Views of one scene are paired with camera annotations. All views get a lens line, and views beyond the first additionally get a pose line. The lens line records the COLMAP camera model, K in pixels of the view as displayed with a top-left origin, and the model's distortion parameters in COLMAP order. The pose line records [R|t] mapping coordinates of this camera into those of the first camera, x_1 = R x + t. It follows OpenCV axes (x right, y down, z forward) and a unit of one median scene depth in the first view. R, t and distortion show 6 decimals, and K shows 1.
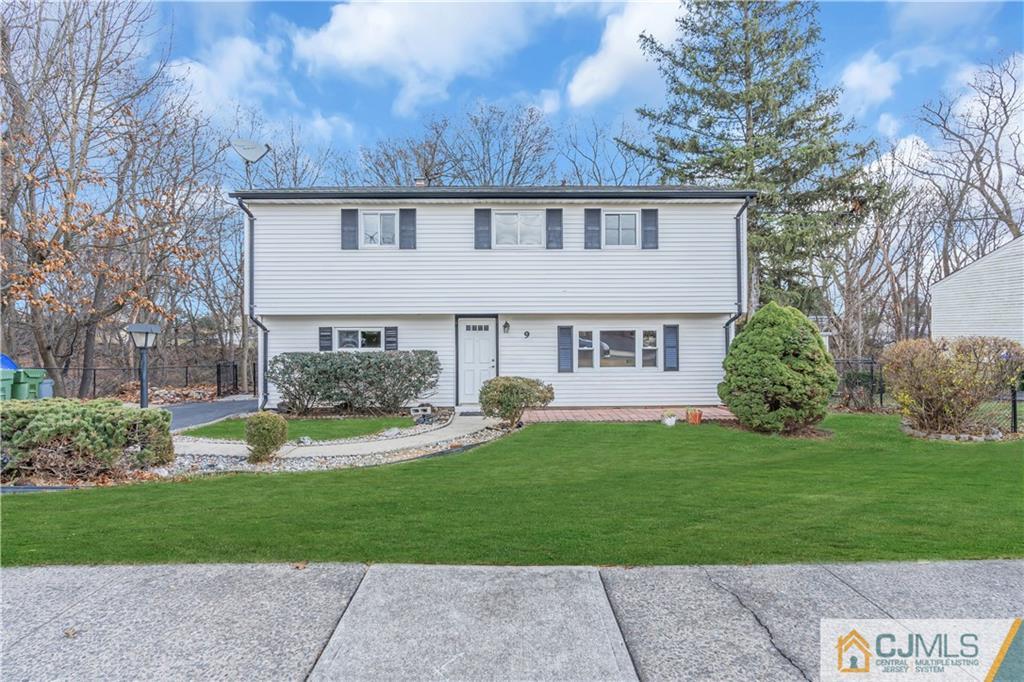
lens RADIAL K [[502.0, 0, 512.0], [0, 502.0, 339.1], [0, 0, 1]] dist [-0.003814, 0.000612]
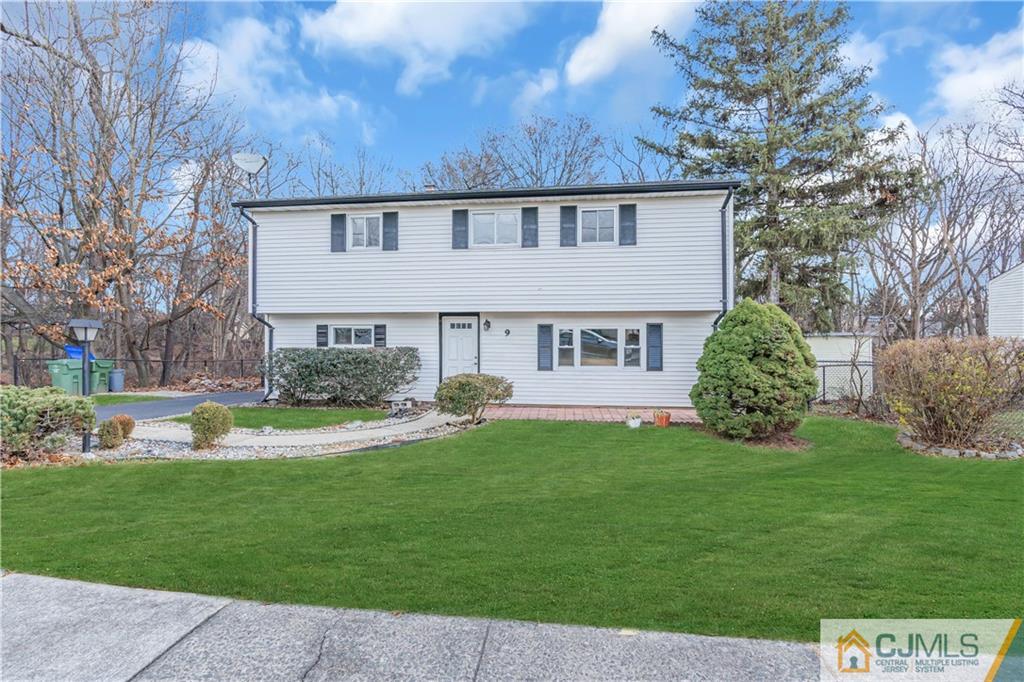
lens RADIAL K [[465.1, 0, 511.8], [0, 465.1, 343.0], [0, 0, 1]] dist [-0.004622, 0.000585]
pose [[0.989212, 0.008081, -0.146265, 0.187291], [-0.006682, 0.999927, 0.010054, 0.002400], [0.146336, -0.008969, 0.989194, 0.074054]]
